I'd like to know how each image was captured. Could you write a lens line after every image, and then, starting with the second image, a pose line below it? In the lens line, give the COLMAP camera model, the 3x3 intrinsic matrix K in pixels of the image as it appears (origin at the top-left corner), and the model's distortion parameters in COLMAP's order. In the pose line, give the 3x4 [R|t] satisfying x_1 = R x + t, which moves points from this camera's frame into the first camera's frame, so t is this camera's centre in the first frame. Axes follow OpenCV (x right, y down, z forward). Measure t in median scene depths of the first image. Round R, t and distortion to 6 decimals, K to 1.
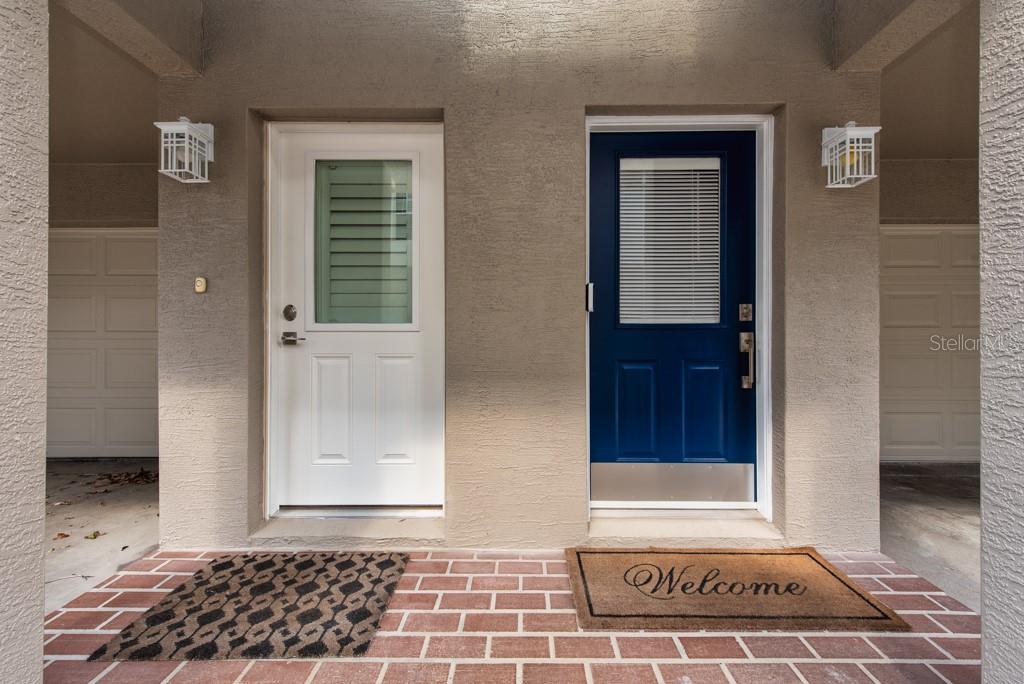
lens RADIAL K [[400.8, 0, 513.5], [0, 400.8, 333.9], [0, 0, 1]] dist [0.018522, -0.006544]
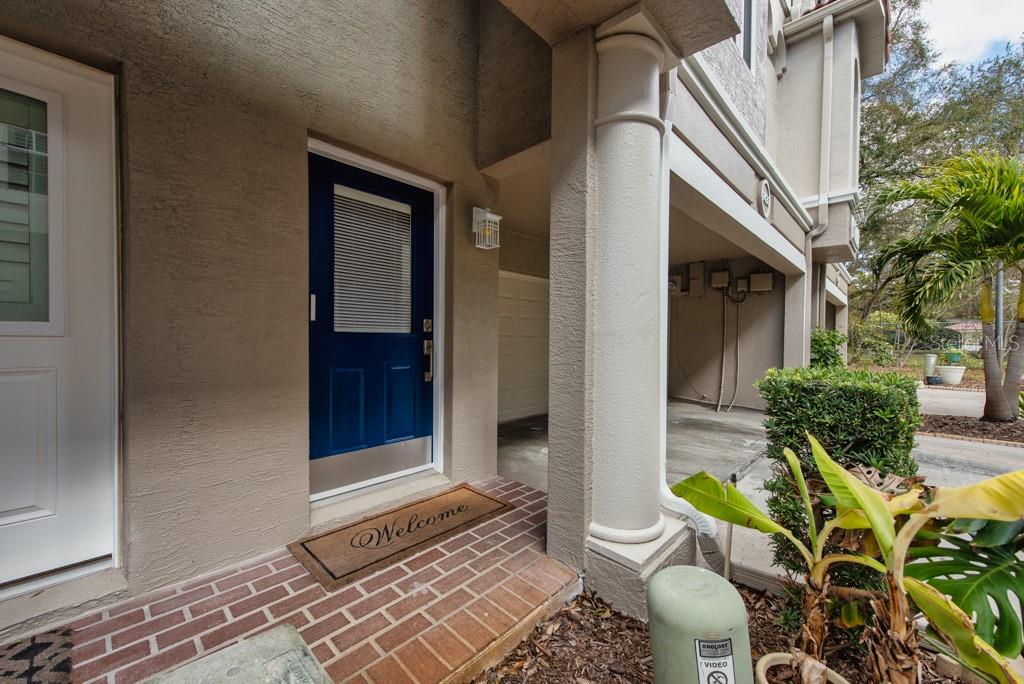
lens RADIAL K [[415.6, 0, 493.2], [0, 415.6, 342.3], [0, 0, 1]] dist [-0.001575, -0.000201]
pose [[0.695867, 0.000104, 0.718171, -0.295877], [-0.010490, 0.999895, 0.010019, -0.014296], [-0.718094, -0.014505, 0.695795, -0.142233]]
